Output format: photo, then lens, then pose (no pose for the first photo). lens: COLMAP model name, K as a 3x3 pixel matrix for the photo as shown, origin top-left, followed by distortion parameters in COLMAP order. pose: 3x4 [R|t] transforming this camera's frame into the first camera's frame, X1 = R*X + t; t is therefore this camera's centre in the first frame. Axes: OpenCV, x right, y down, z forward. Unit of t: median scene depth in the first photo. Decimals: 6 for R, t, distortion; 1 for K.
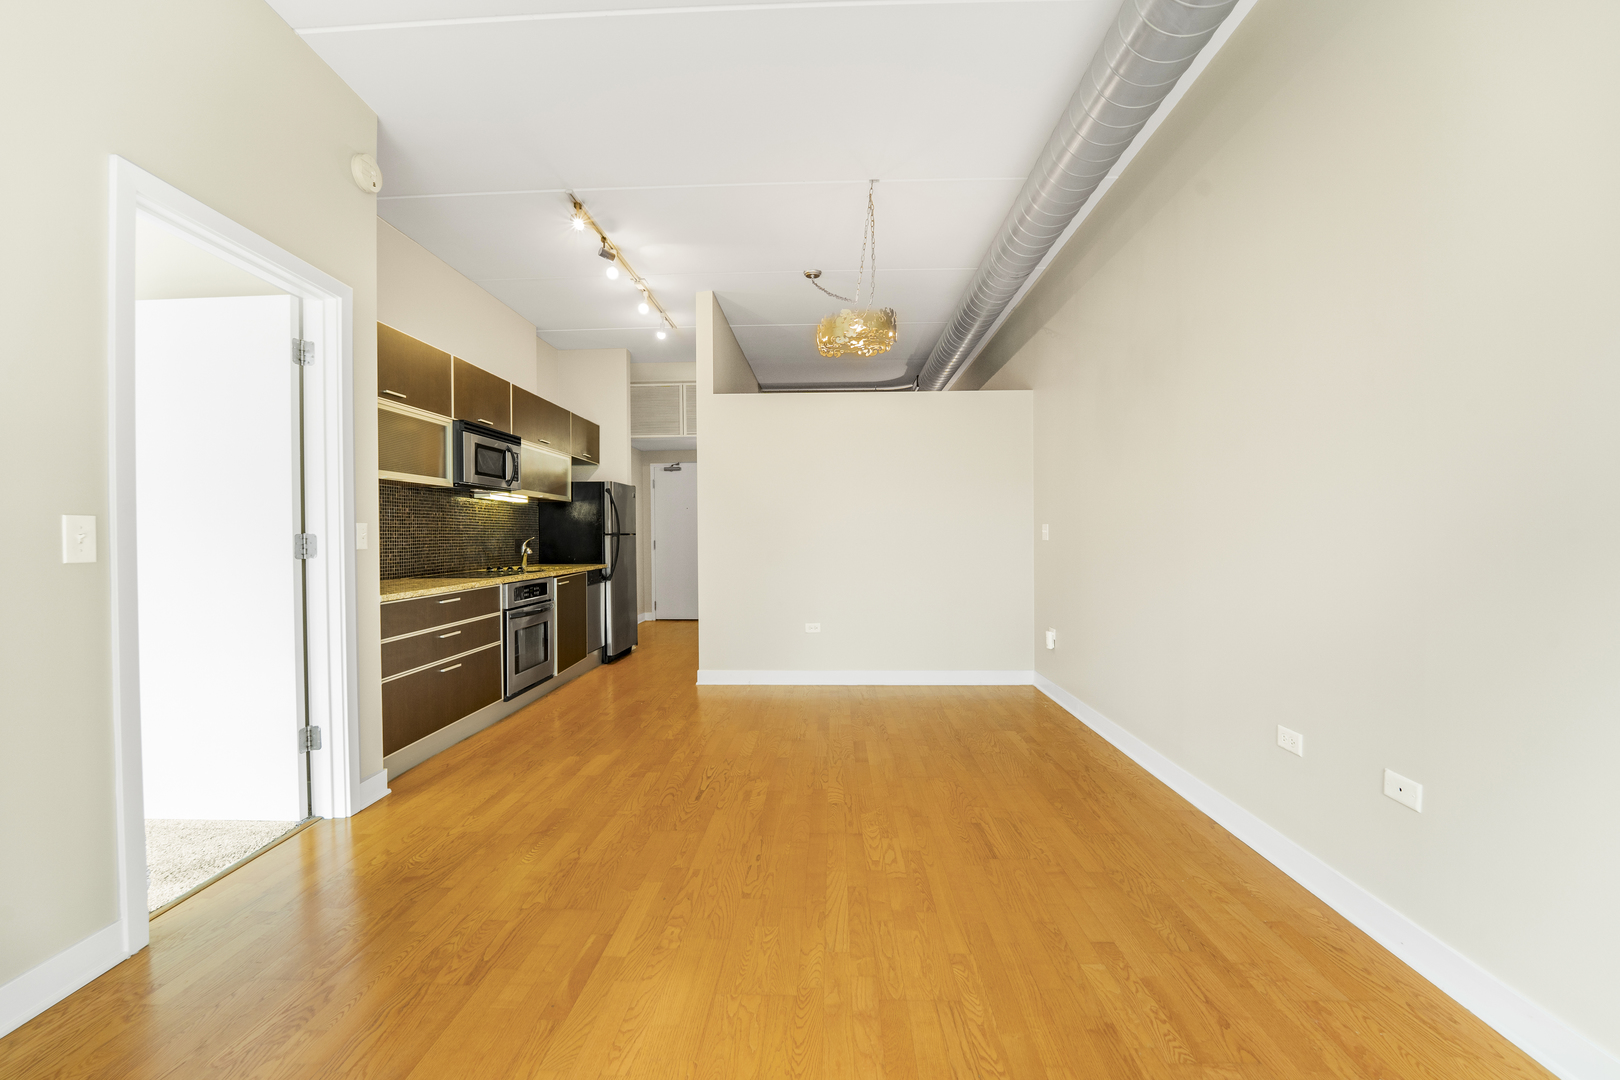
lens RADIAL K [[667.6, 0, 798.6], [0, 667.6, 538.3], [0, 0, 1]] dist [-0.002020, -0.000014]
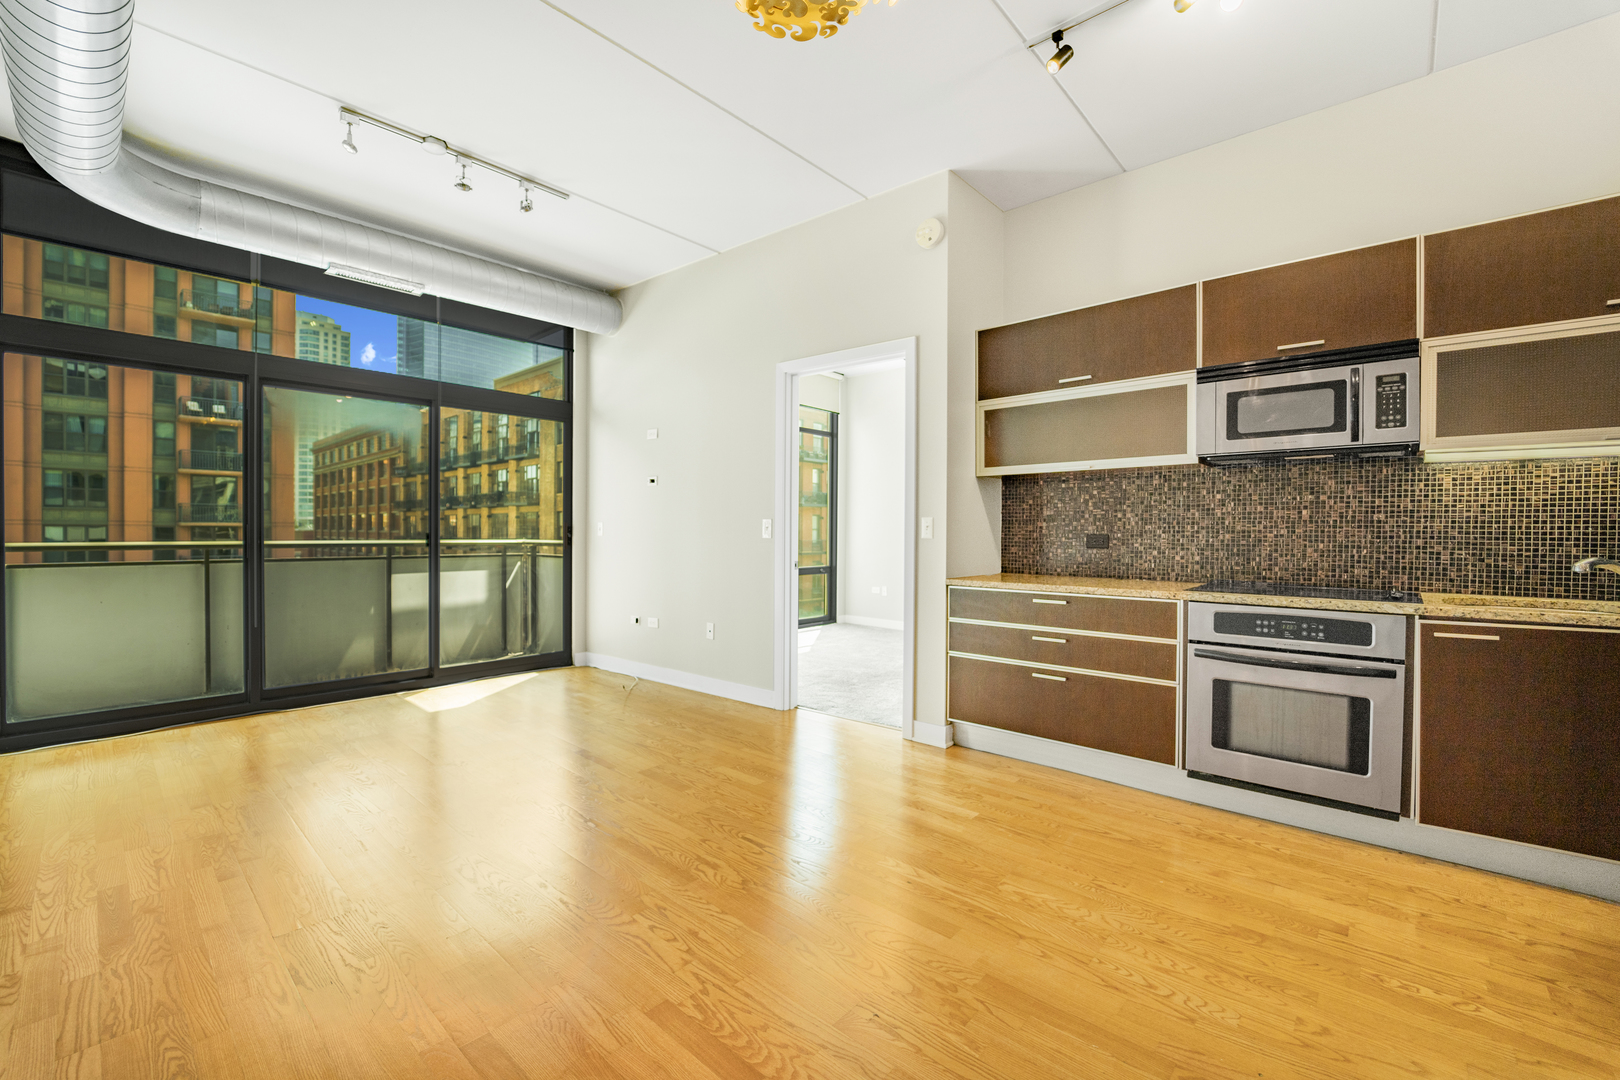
lens RADIAL K [[662.7, 0, 804.7], [0, 662.7, 538.5], [0, 0, 1]] dist [-0.023203, 0.000617]
pose [[-0.634887, 0.011495, -0.772520, 0.268947], [-0.005179, 0.999804, 0.019134, -0.004736], [0.772588, 0.016149, -0.634702, 0.960218]]
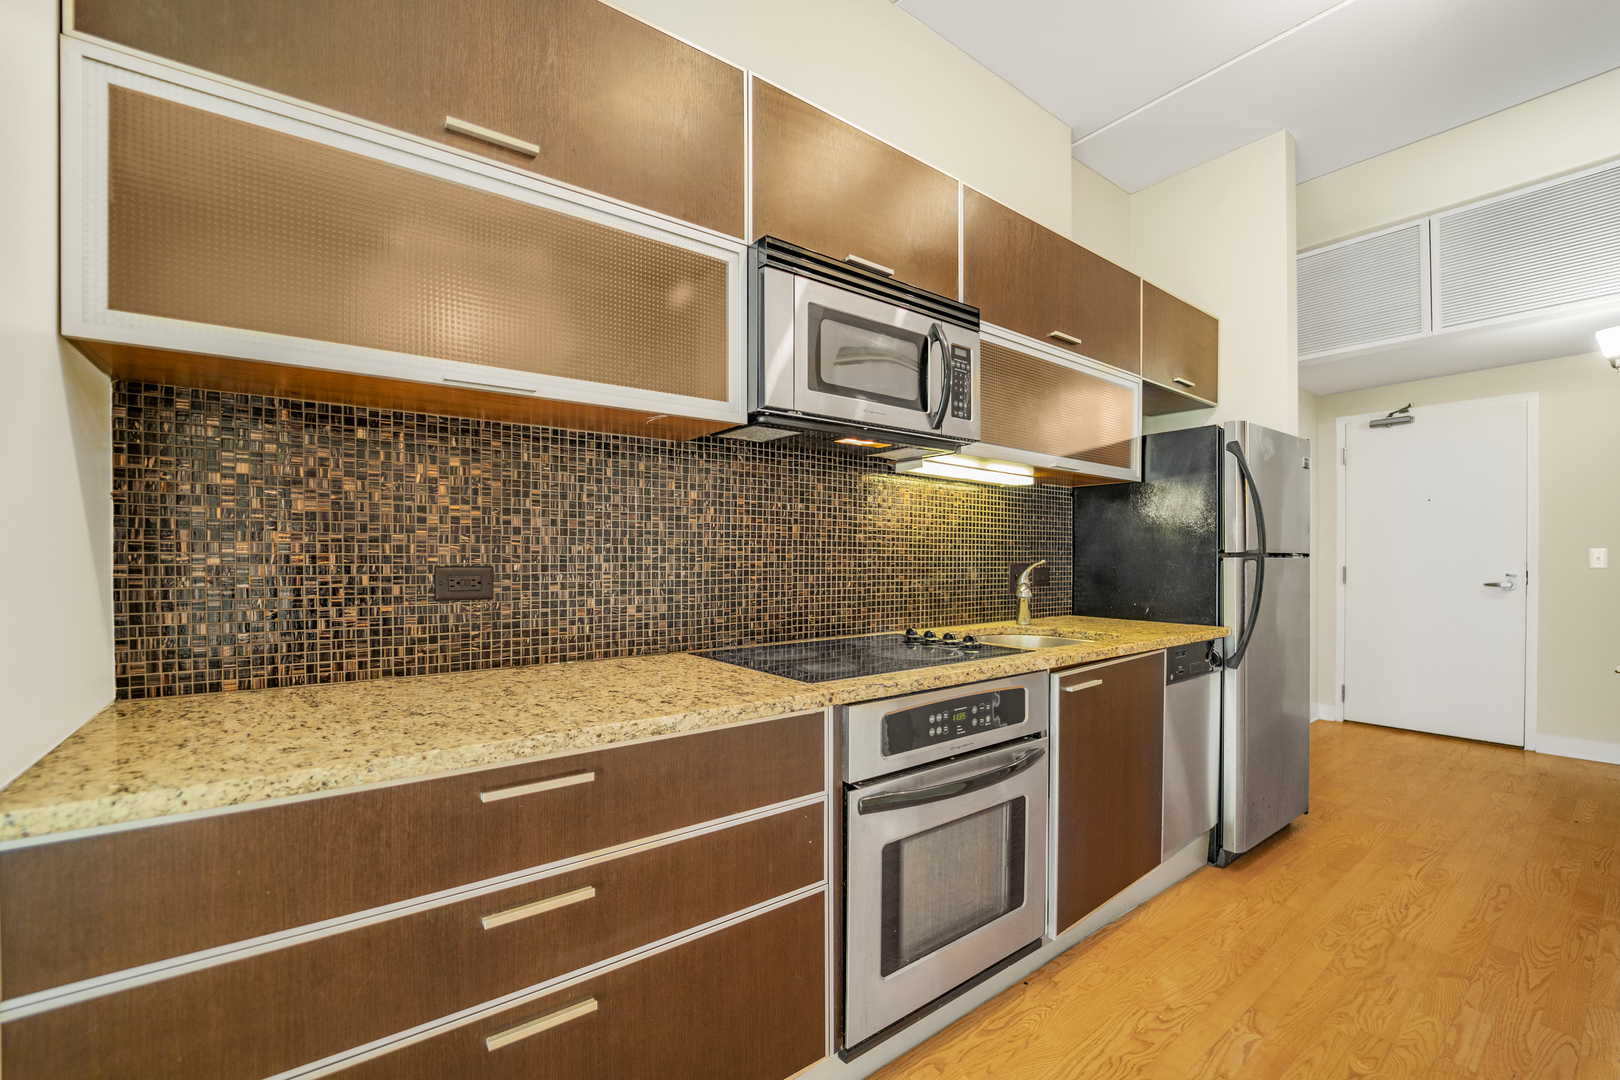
lens RADIAL K [[676.2, 0, 803.0], [0, 676.2, 562.2], [0, 0, 1]] dist [-0.025818, 0.000020]
pose [[0.644563, 0.010989, -0.764472, -0.176208], [-0.008875, 0.999937, 0.006890, -0.002012], [0.764500, 0.002343, 0.644620, 0.664891]]
